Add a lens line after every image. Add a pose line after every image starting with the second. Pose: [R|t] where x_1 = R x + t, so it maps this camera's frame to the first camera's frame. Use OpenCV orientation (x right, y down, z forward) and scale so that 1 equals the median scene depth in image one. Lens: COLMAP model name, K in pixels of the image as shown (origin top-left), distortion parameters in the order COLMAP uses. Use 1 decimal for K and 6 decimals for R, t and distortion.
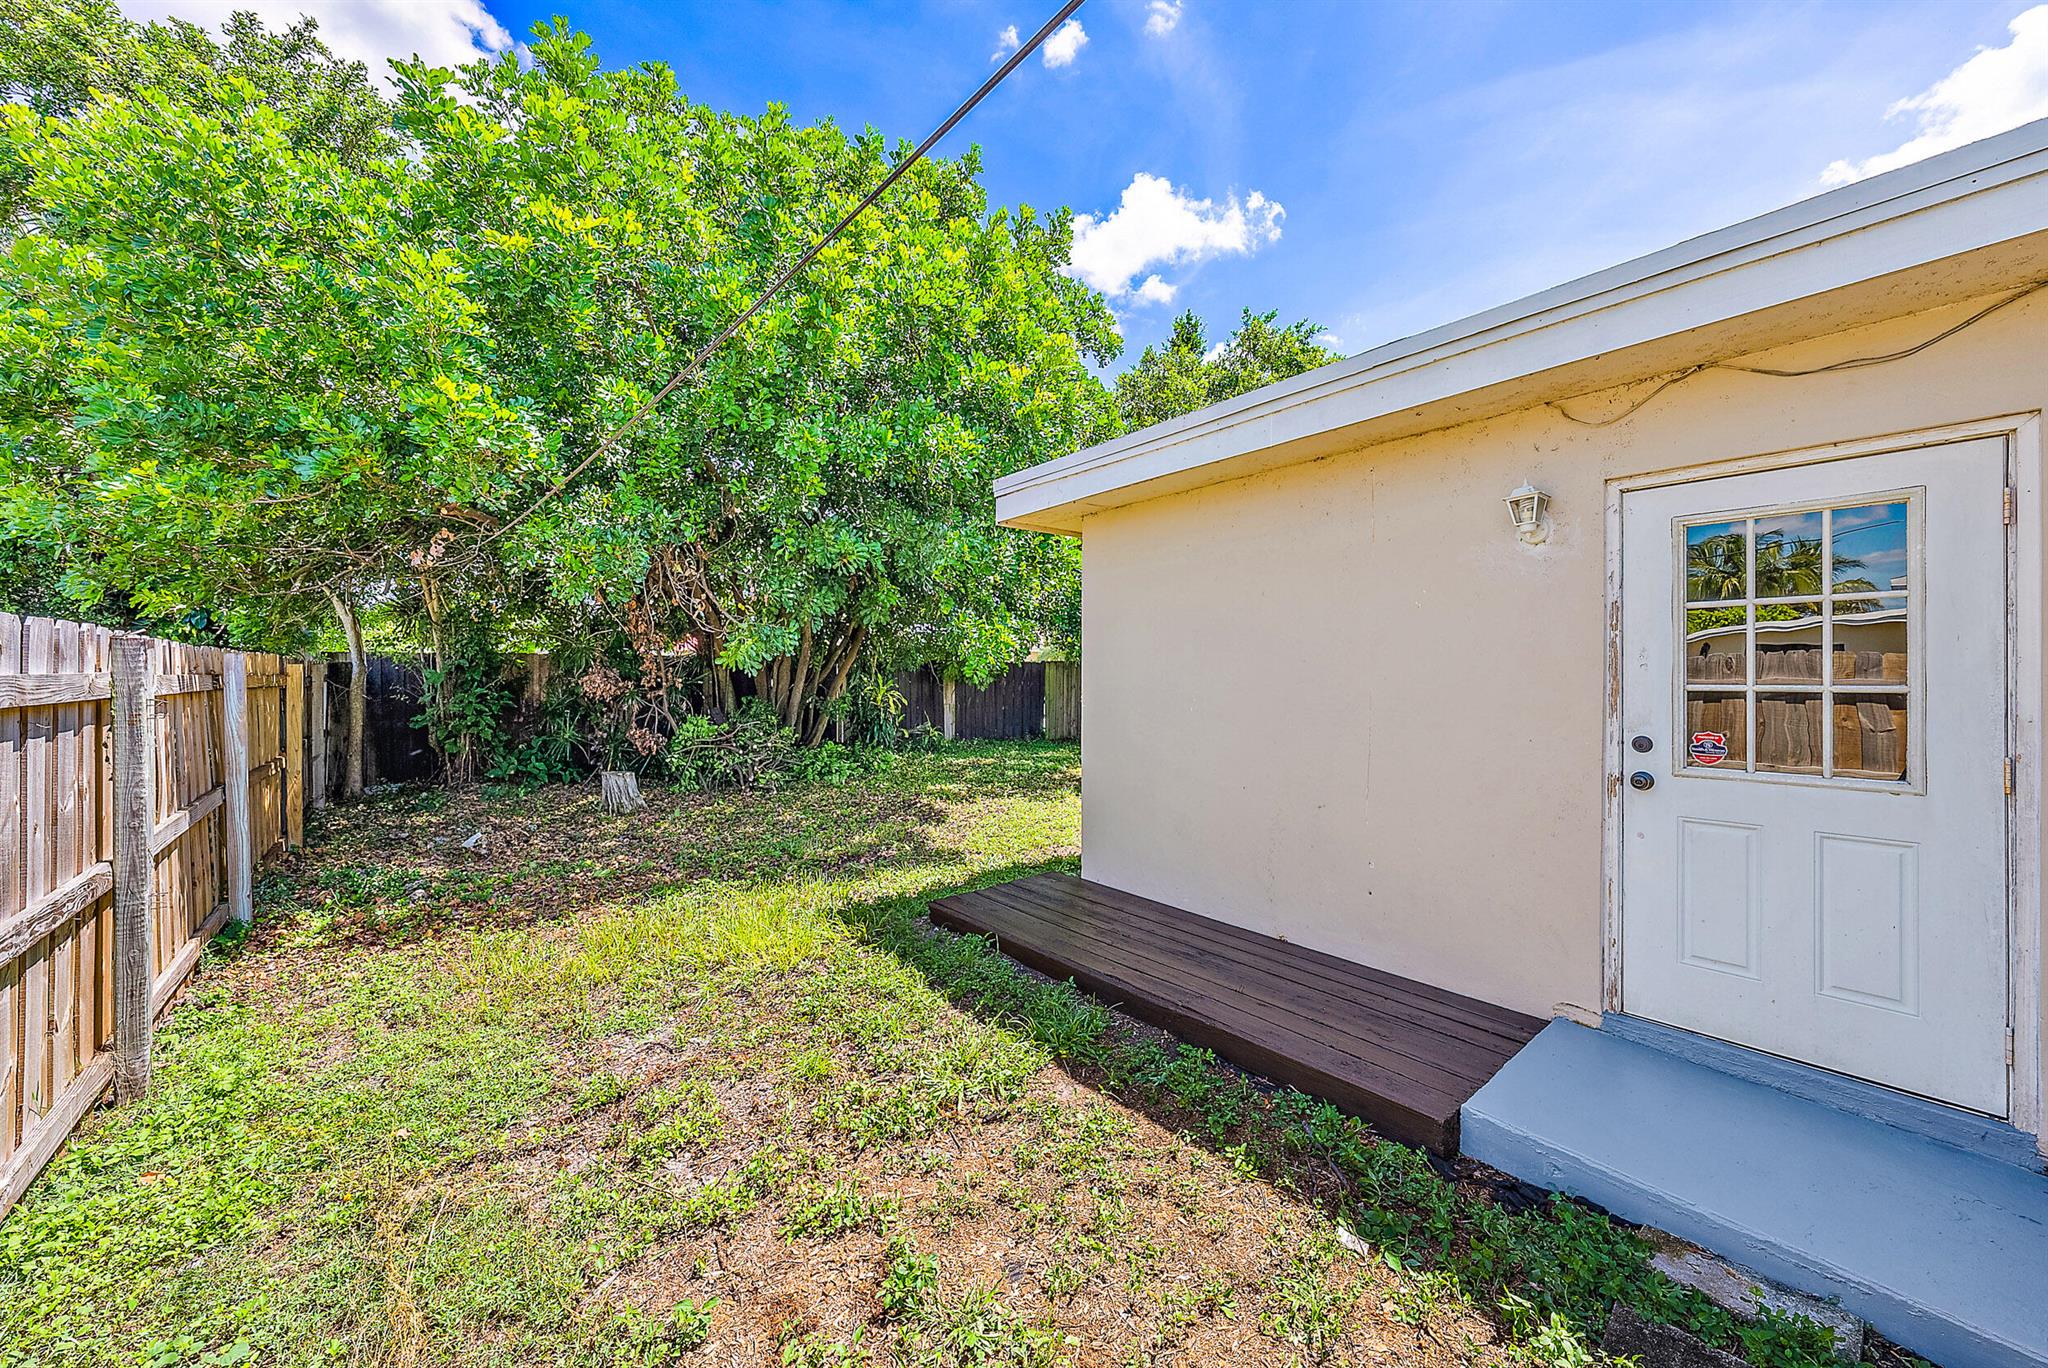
lens RADIAL K [[730.7, 0, 1023.7], [0, 730.7, 682.3], [0, 0, 1]] dist [-0.000268, 0.000014]
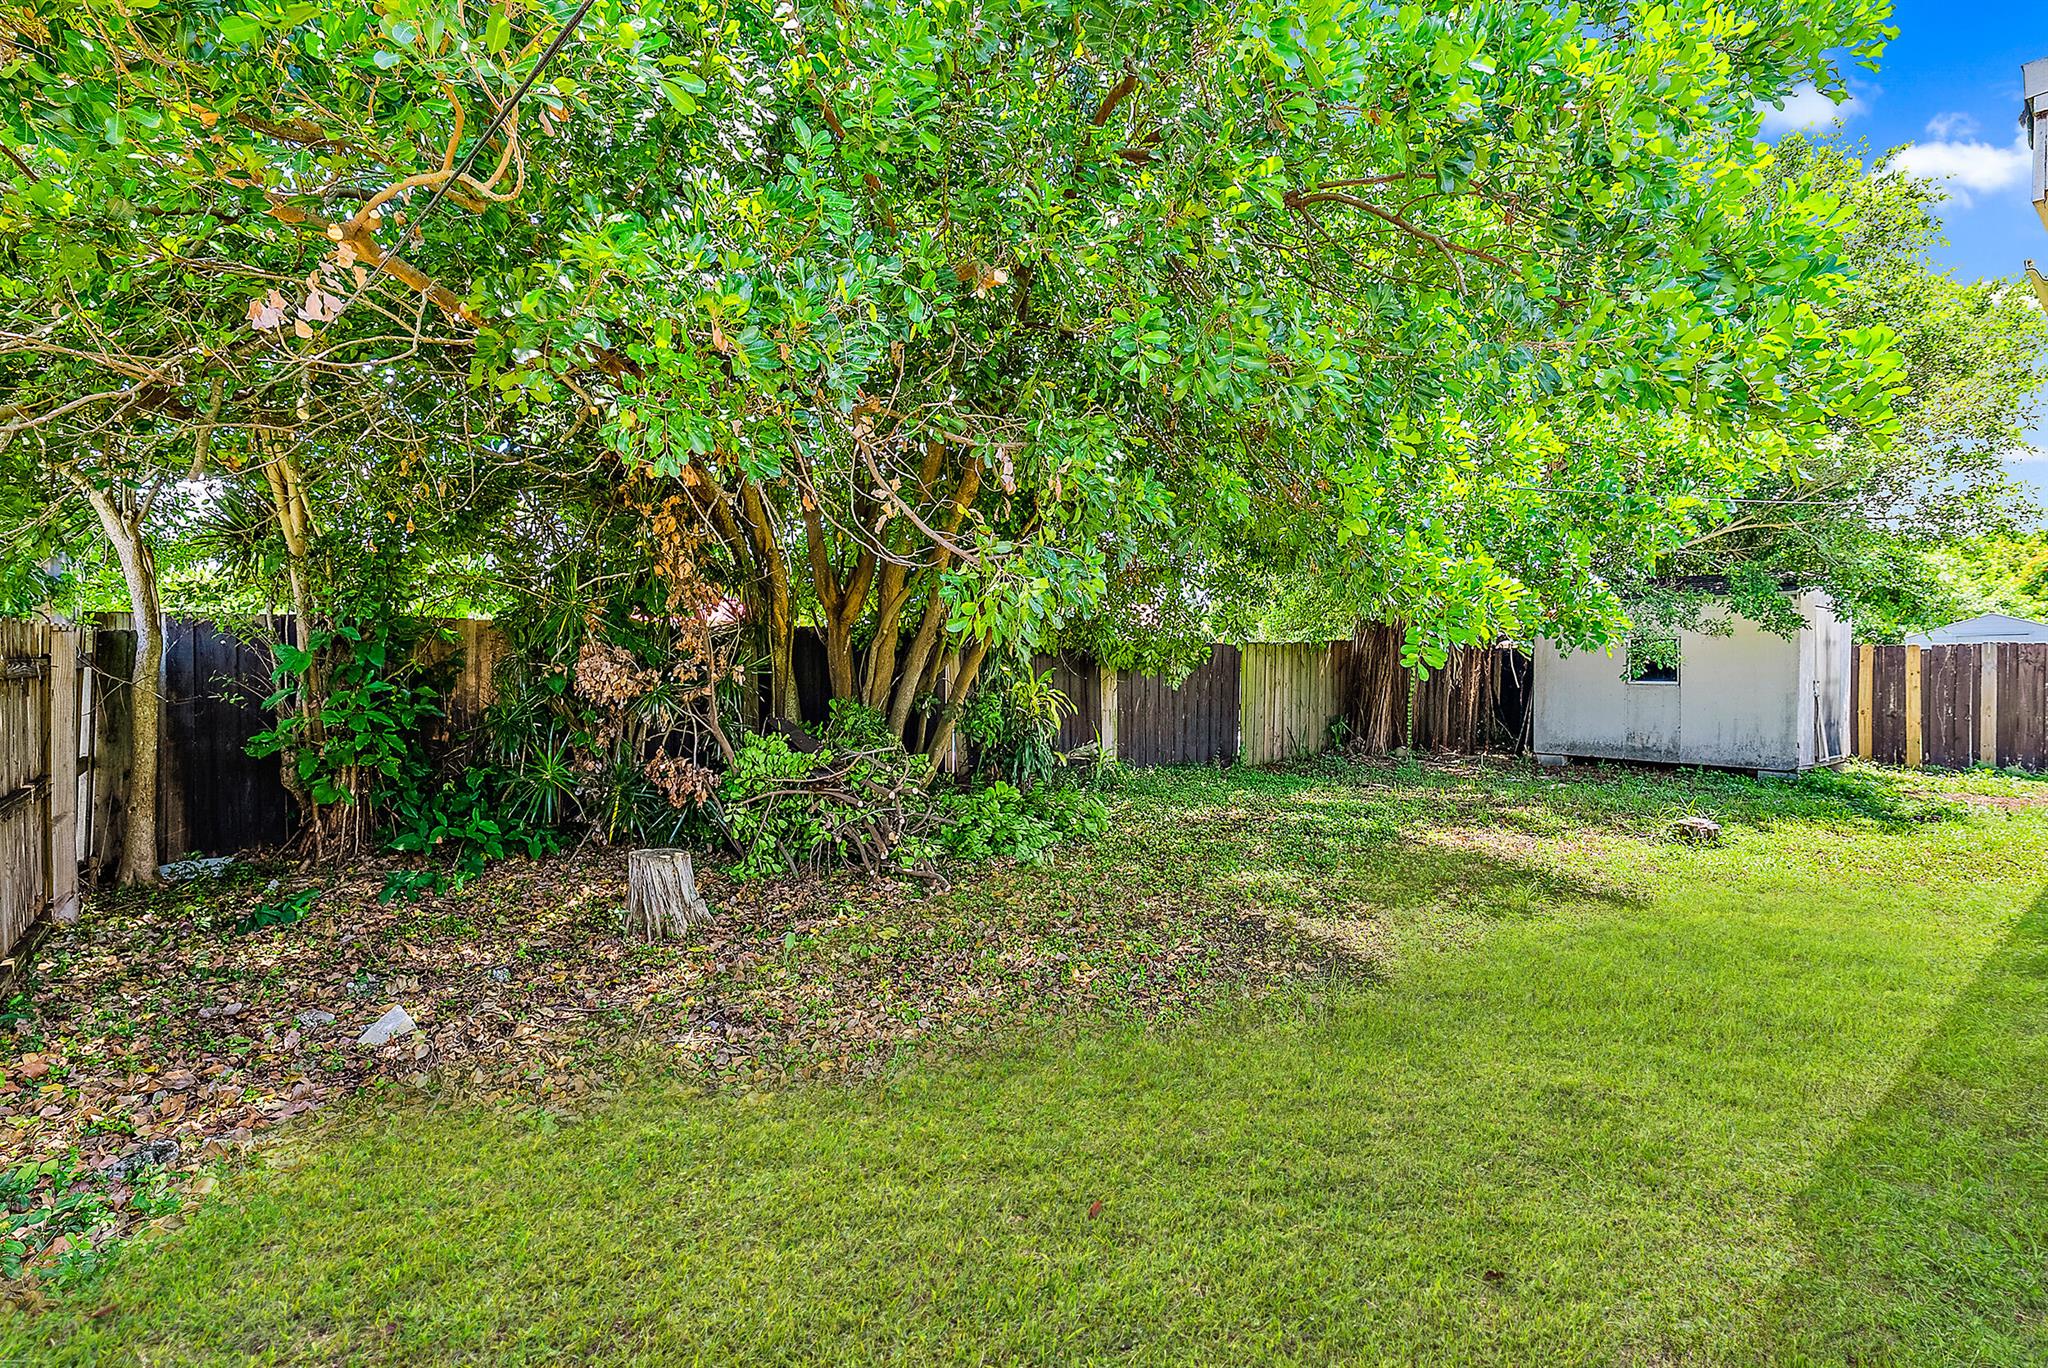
lens RADIAL K [[931.7, 0, 1024.3], [0, 931.7, 678.2], [0, 0, 1]] dist [0.000327, -0.000253]
pose [[0.999957, 0.008395, -0.003925, -0.264107], [-0.008374, 0.999951, 0.005241, -0.001601], [0.003969, -0.005208, 0.999979, 0.314883]]
